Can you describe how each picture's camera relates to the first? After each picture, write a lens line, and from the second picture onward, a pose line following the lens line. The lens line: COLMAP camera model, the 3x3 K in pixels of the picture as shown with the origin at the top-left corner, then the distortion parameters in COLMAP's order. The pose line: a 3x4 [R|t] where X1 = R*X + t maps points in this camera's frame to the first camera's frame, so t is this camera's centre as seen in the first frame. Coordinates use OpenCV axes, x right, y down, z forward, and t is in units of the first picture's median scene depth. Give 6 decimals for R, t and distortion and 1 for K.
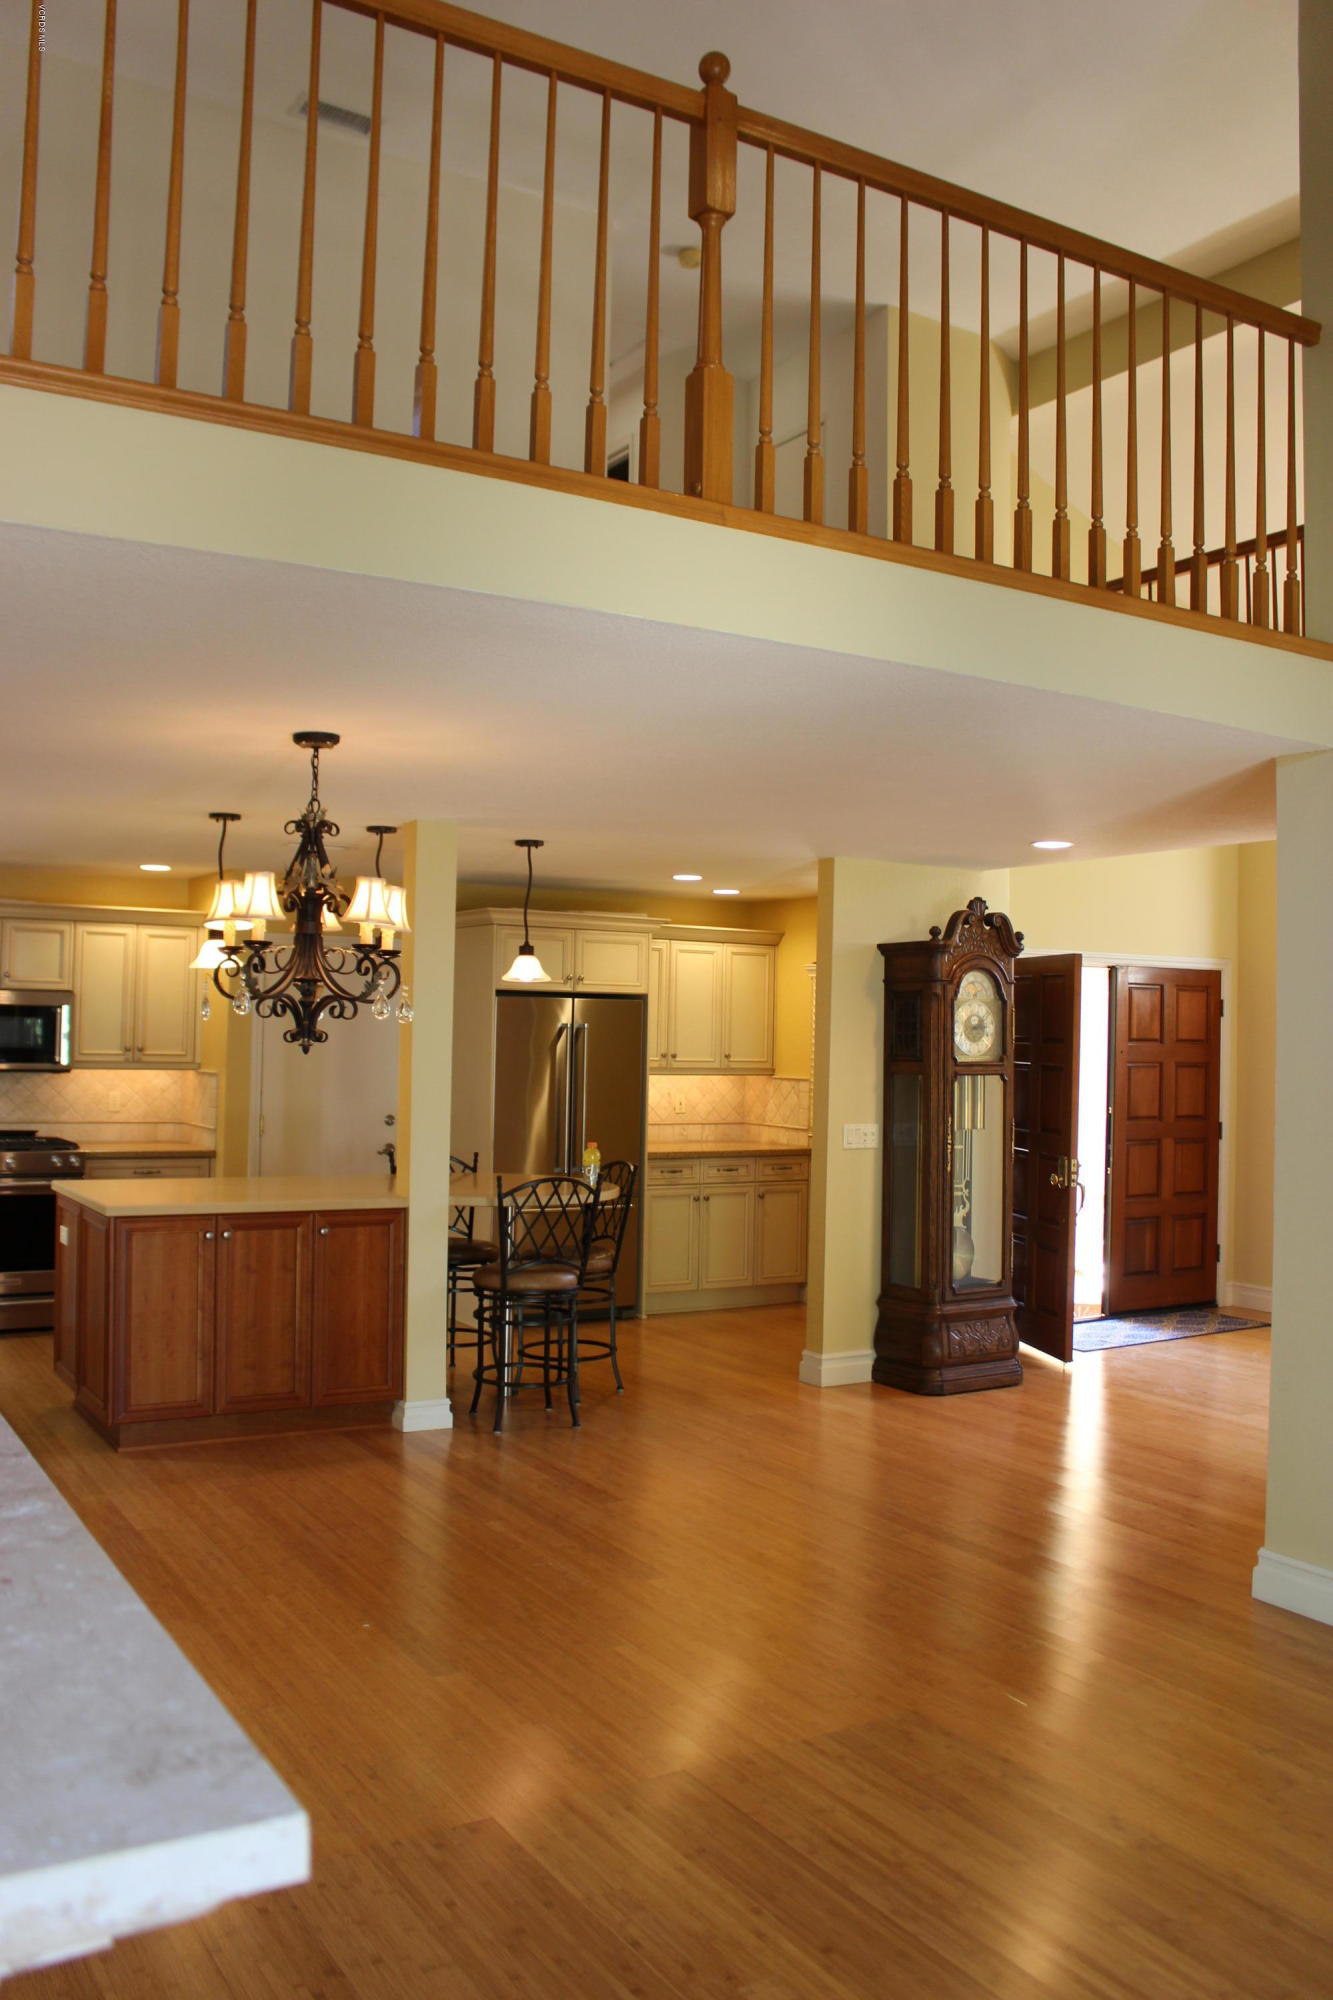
lens RADIAL K [[1643.1, 0, 671.8], [0, 1643.1, 973.4], [0, 0, 1]] dist [-0.161540, 0.134050]
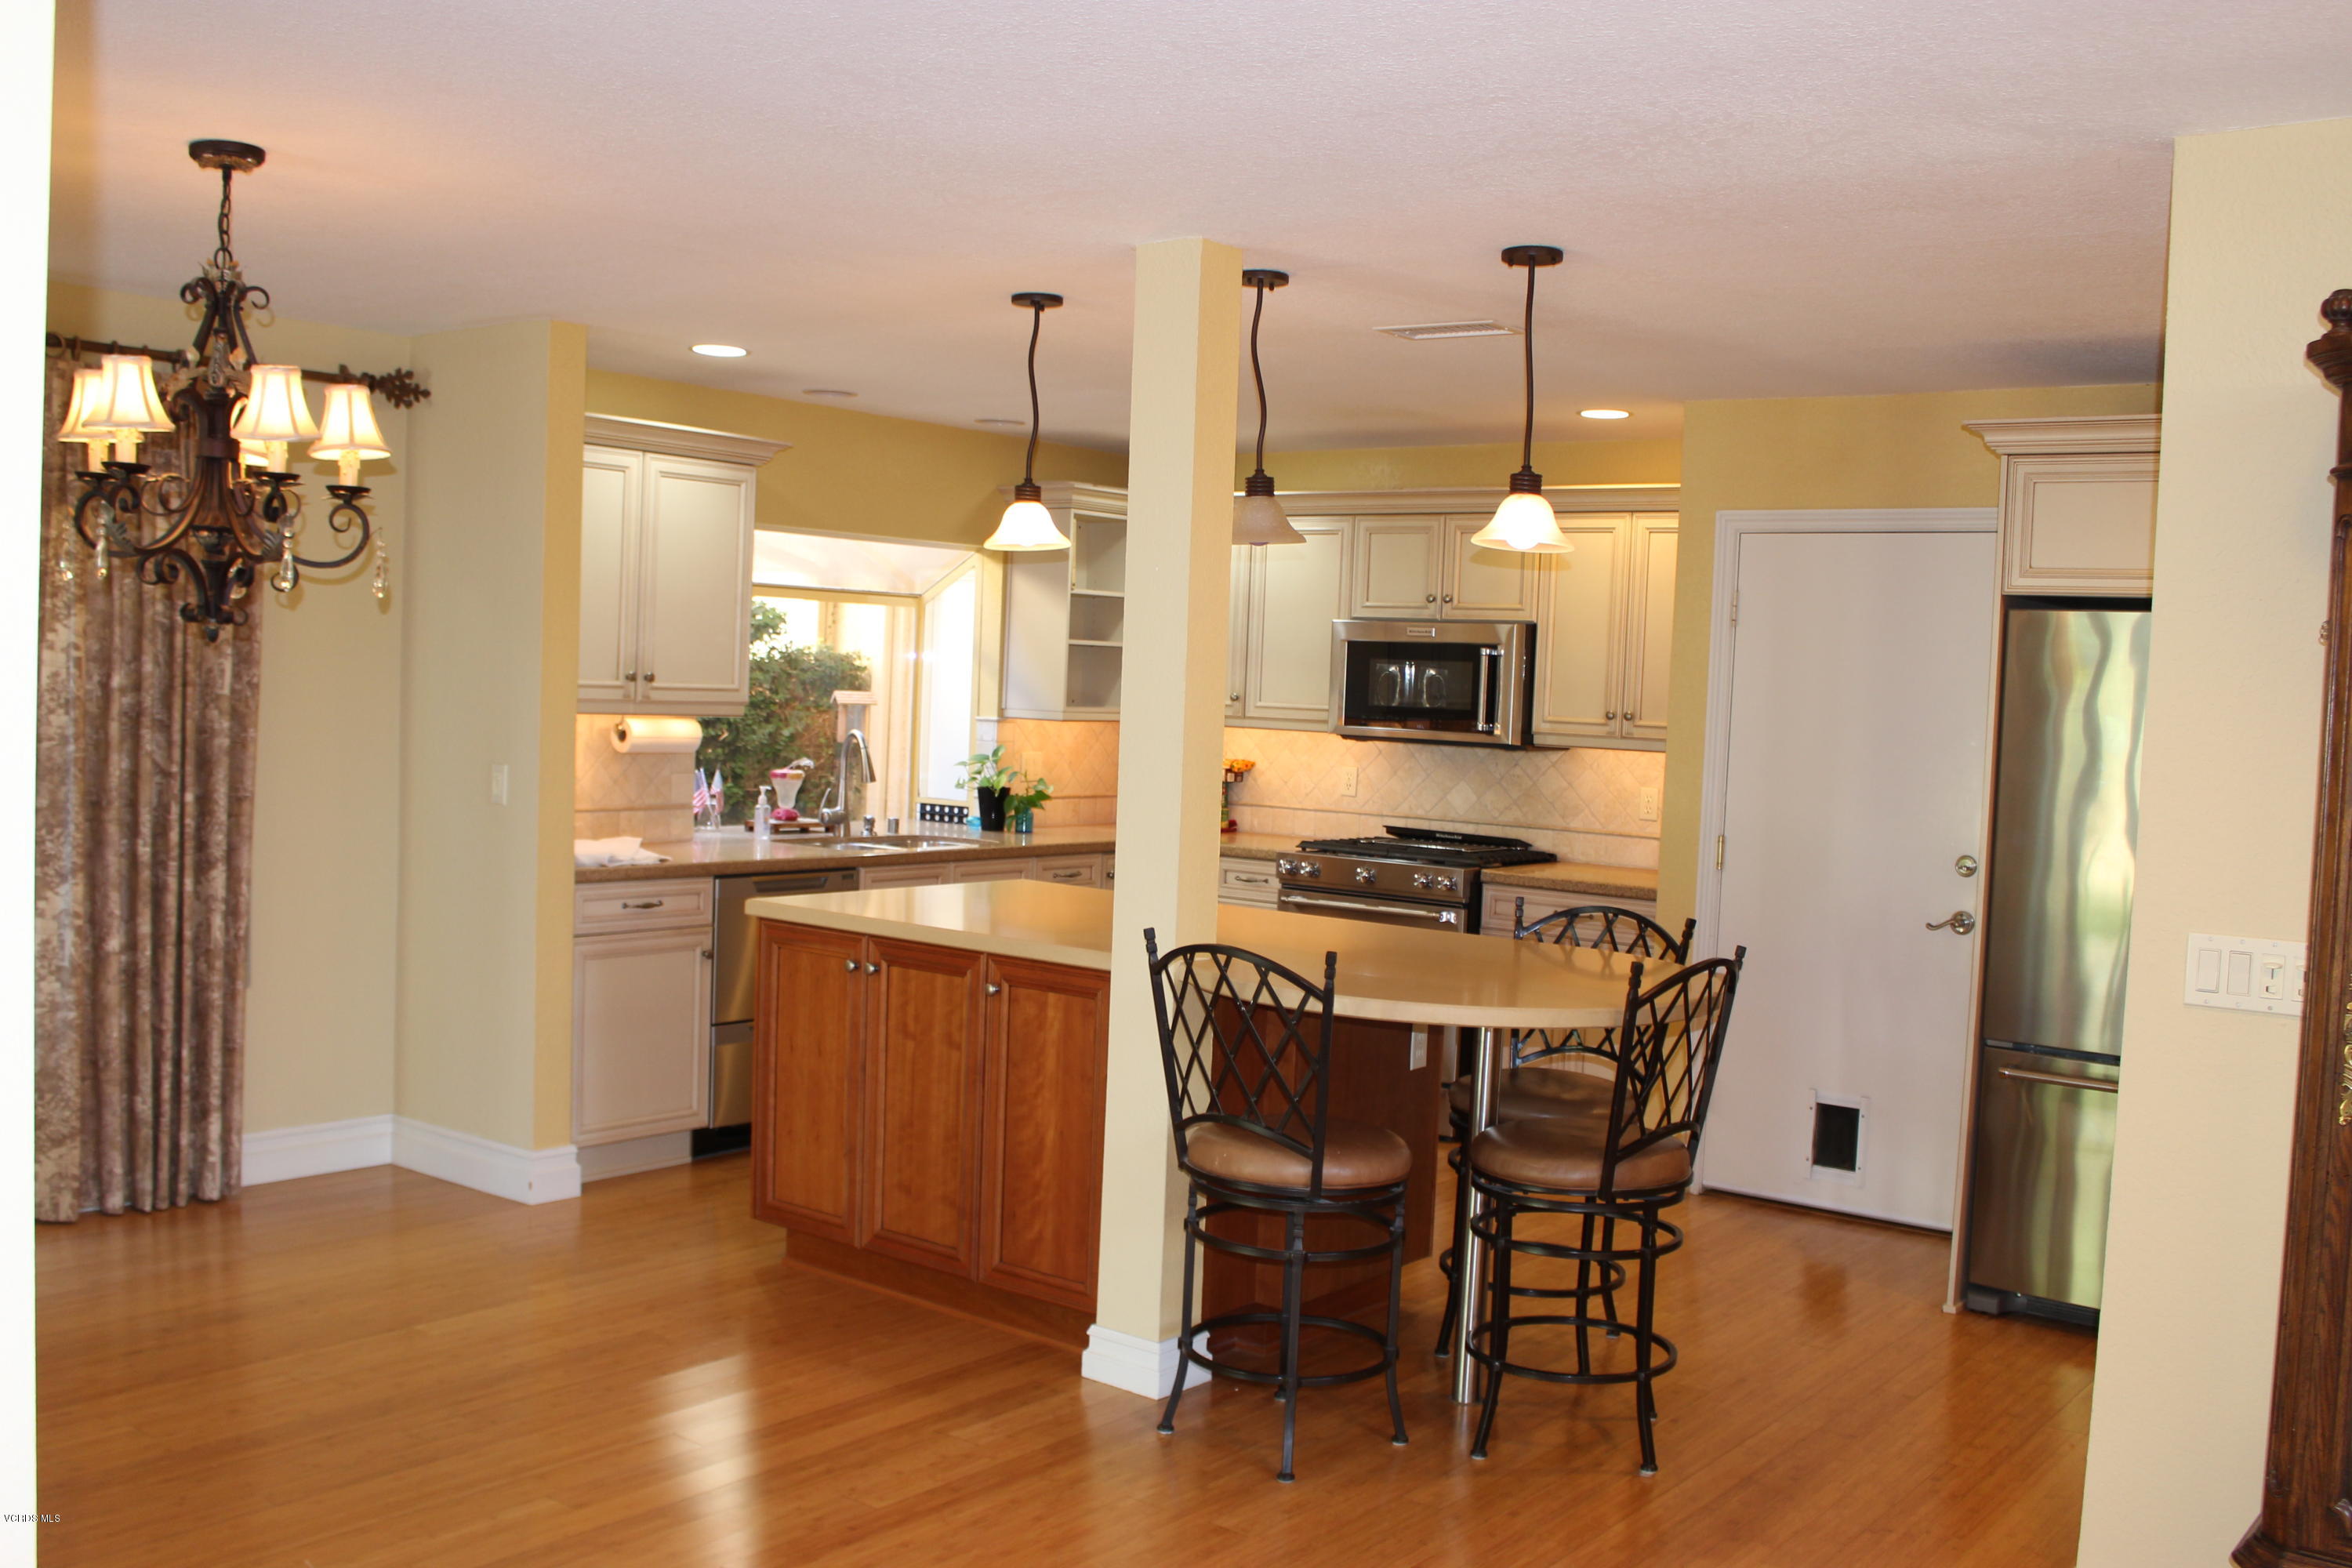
lens RADIAL K [[2179.9, 0, 1176.0], [0, 2179.9, 784.0], [0, 0, 1]] dist [-0.098100, 0.006509]
pose [[0.353359, 0.042137, -0.934538, 0.372715], [0.000333, 0.998979, 0.045169, 0.035132], [0.935488, -0.016272, 0.352984, 0.549840]]
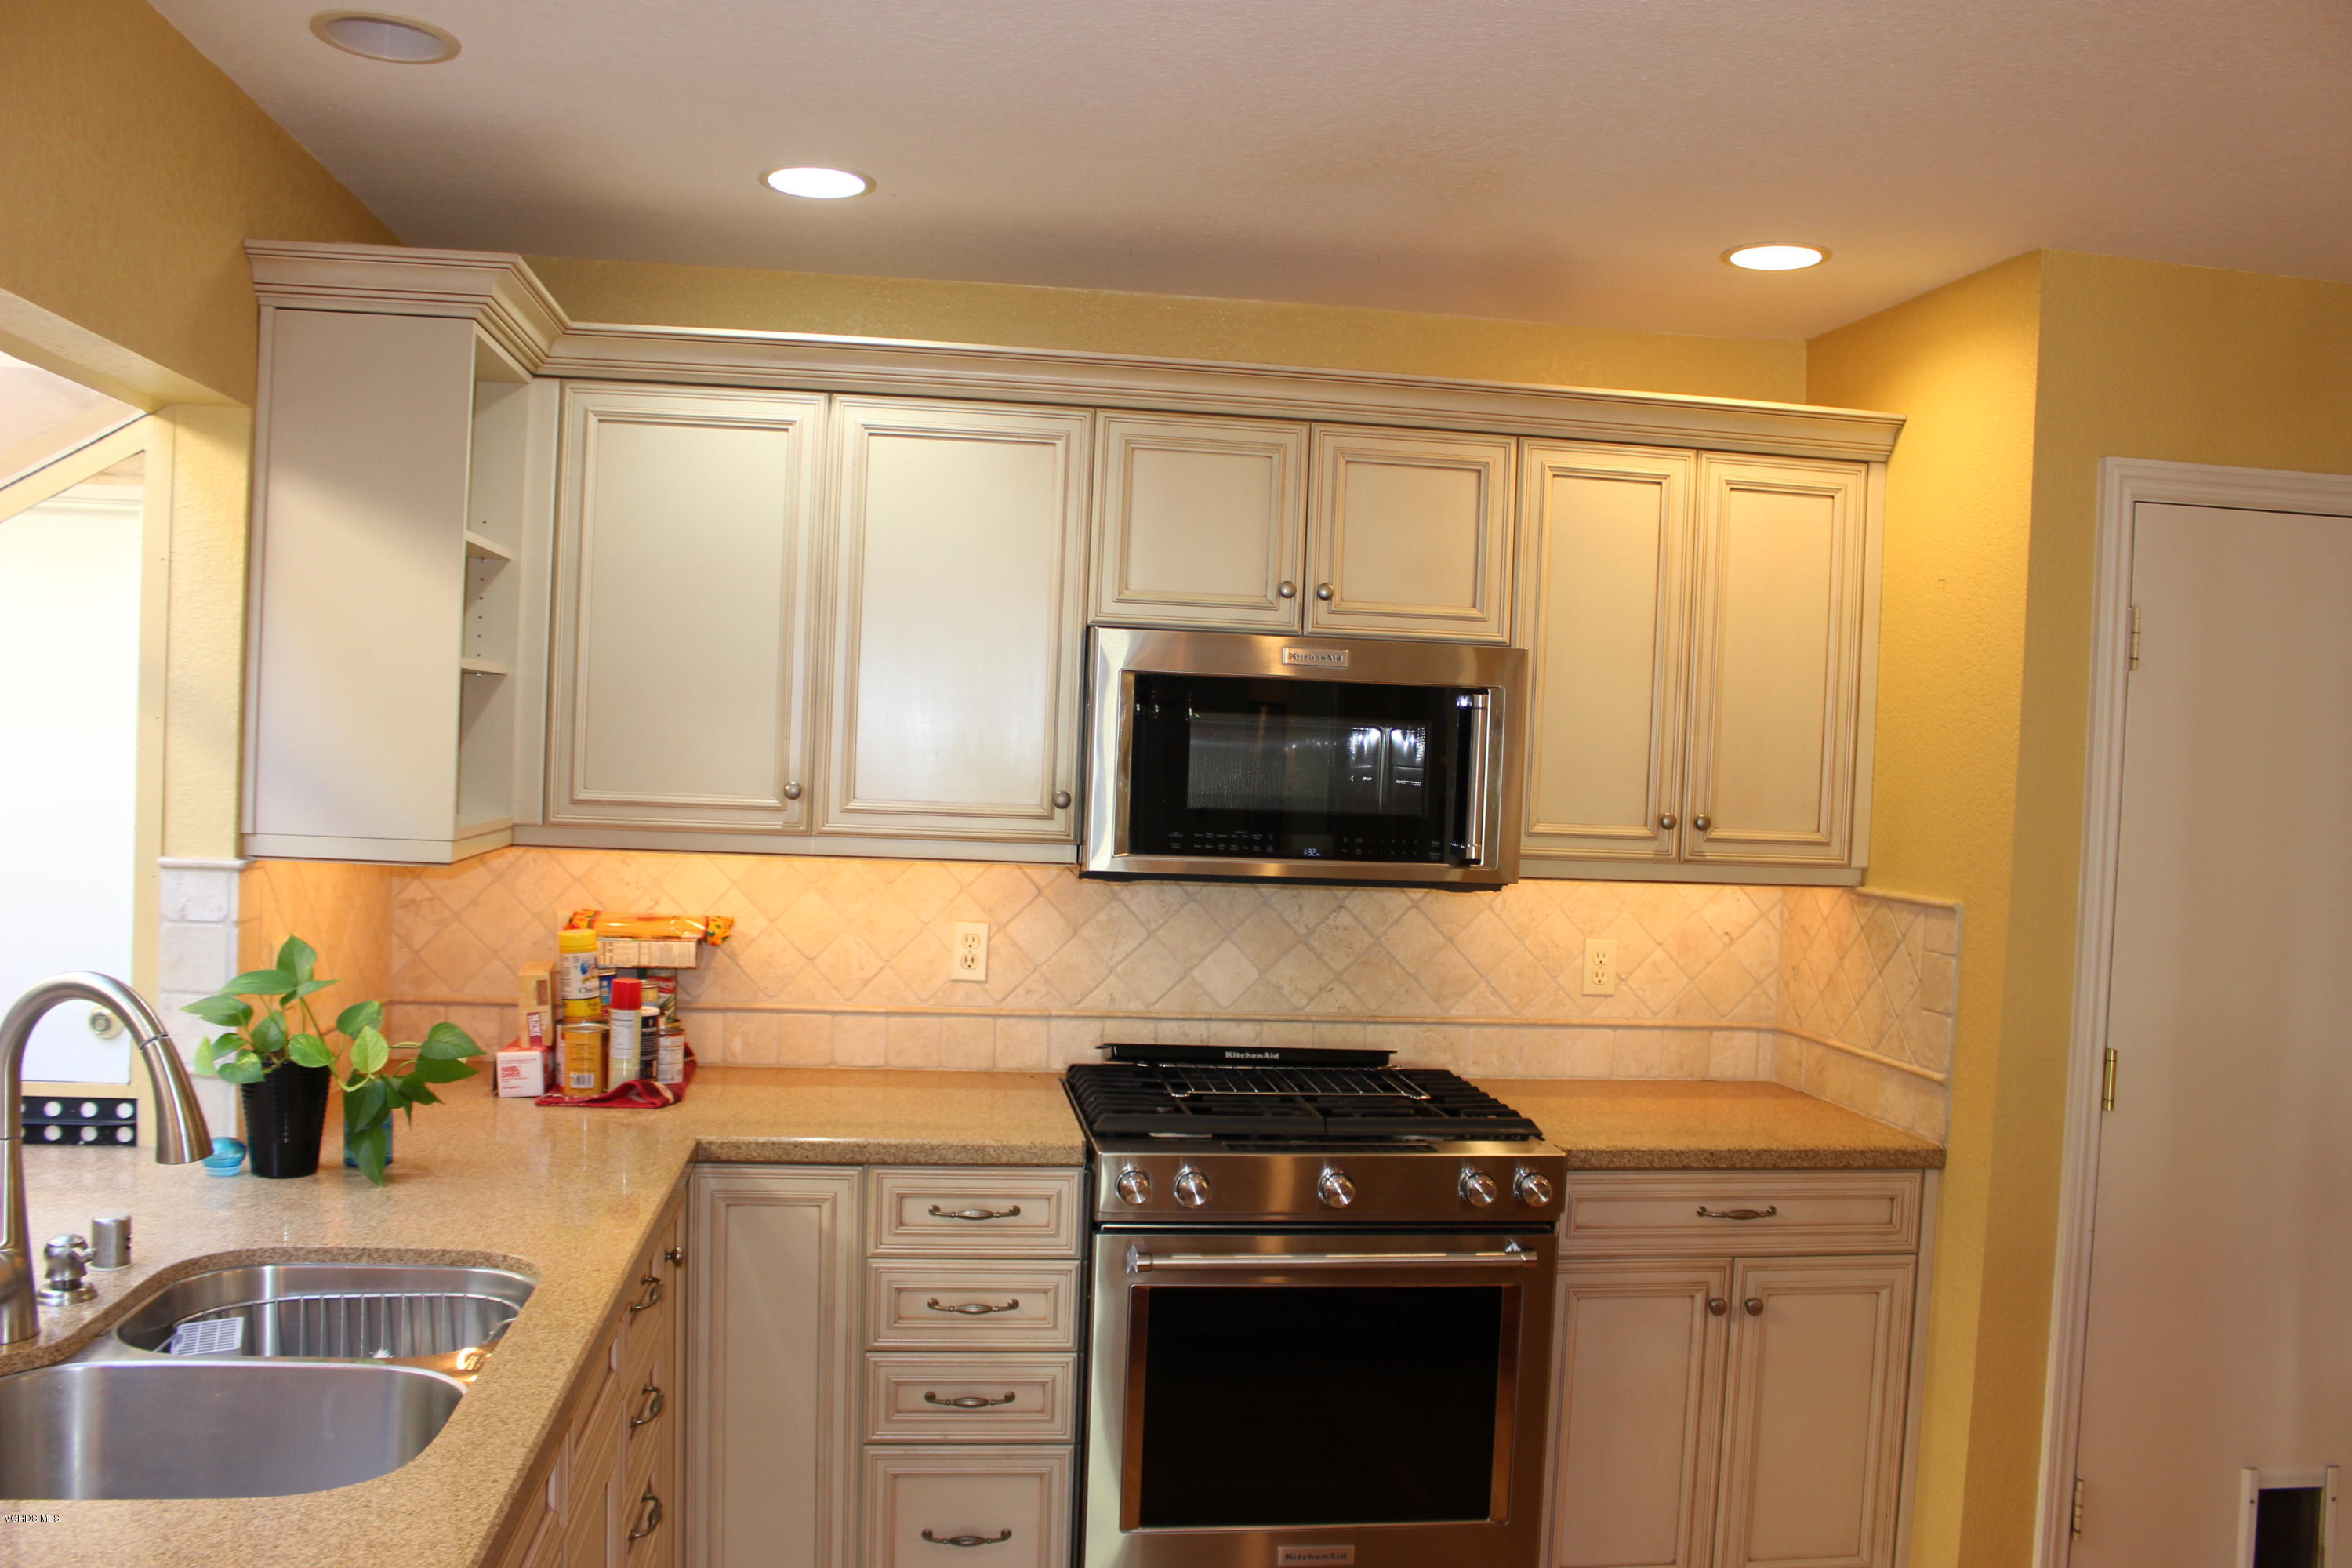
lens RADIAL K [[1932.2, 0, 1168.3], [0, 1932.2, 788.0], [0, 0, 1]] dist [-0.161540, 0.134050]
pose [[0.917193, 0.027659, -0.397482, -0.272073], [-0.009231, 0.998795, 0.048201, 0.021523], [0.398336, -0.040541, 0.916343, 0.592947]]
